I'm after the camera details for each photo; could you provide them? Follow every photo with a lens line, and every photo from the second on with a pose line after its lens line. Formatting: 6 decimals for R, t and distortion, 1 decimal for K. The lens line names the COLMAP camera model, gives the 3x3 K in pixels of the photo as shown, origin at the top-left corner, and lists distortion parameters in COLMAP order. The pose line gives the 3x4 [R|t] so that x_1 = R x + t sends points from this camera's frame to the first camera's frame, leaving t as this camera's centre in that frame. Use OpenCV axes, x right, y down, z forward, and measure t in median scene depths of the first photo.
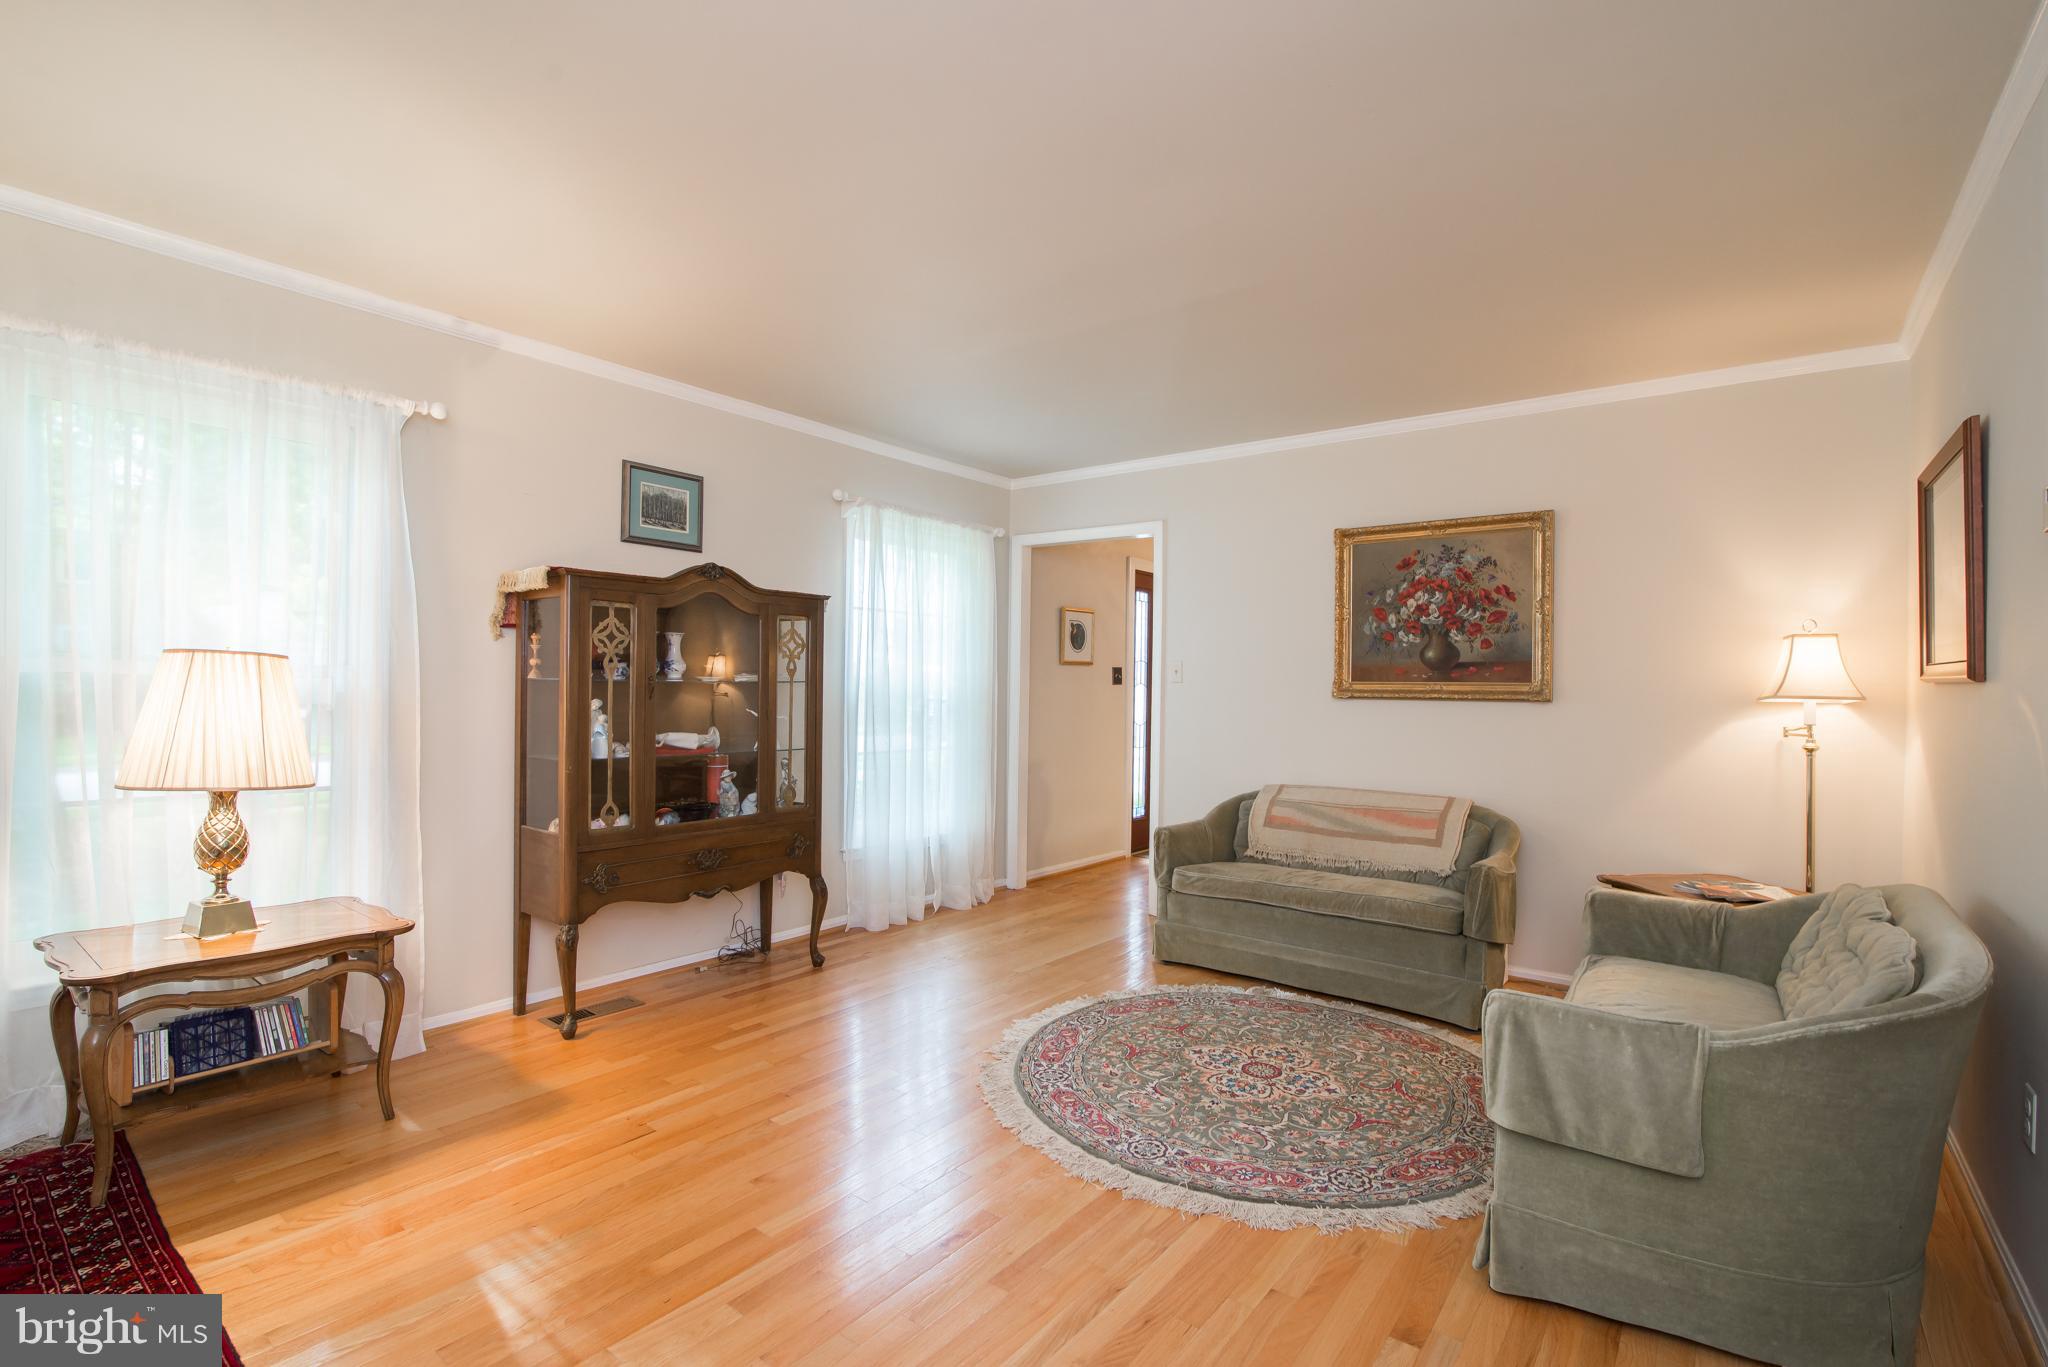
lens RADIAL K [[936.5, 0, 1013.5], [0, 936.5, 692.9], [0, 0, 1]] dist [-0.020191, 0.000641]
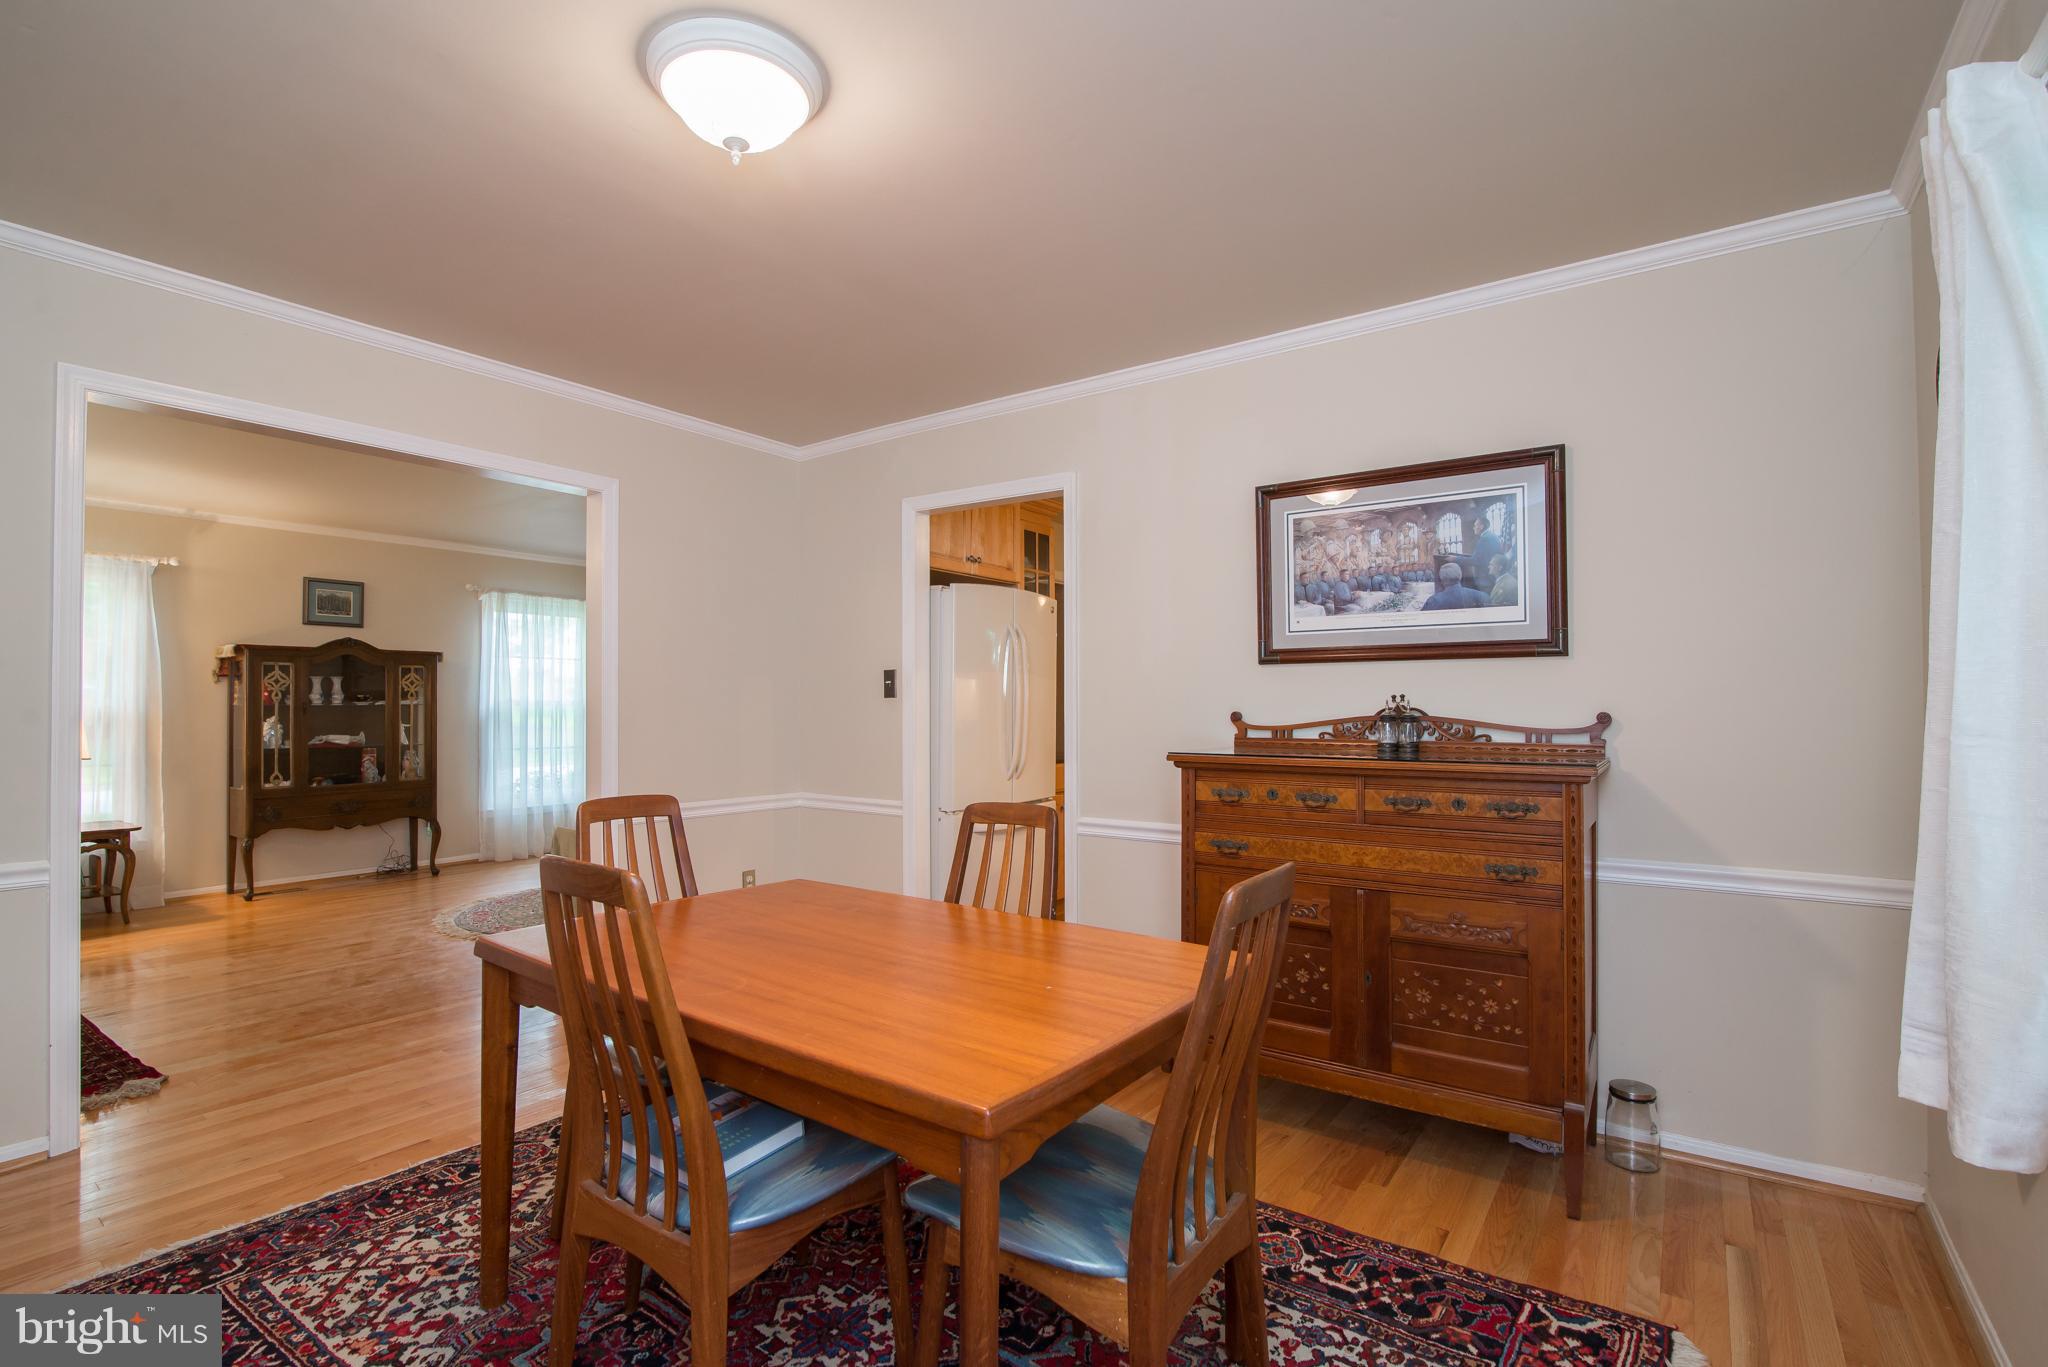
lens RADIAL K [[936.5, 0, 1013.5], [0, 936.5, 692.9], [0, 0, 1]] dist [-0.020191, 0.000641]
pose [[0.999489, -0.015389, 0.028017, 0.921516], [0.015915, 0.999700, -0.018641, 0.018195], [-0.027722, 0.019077, 0.999434, -0.811417]]
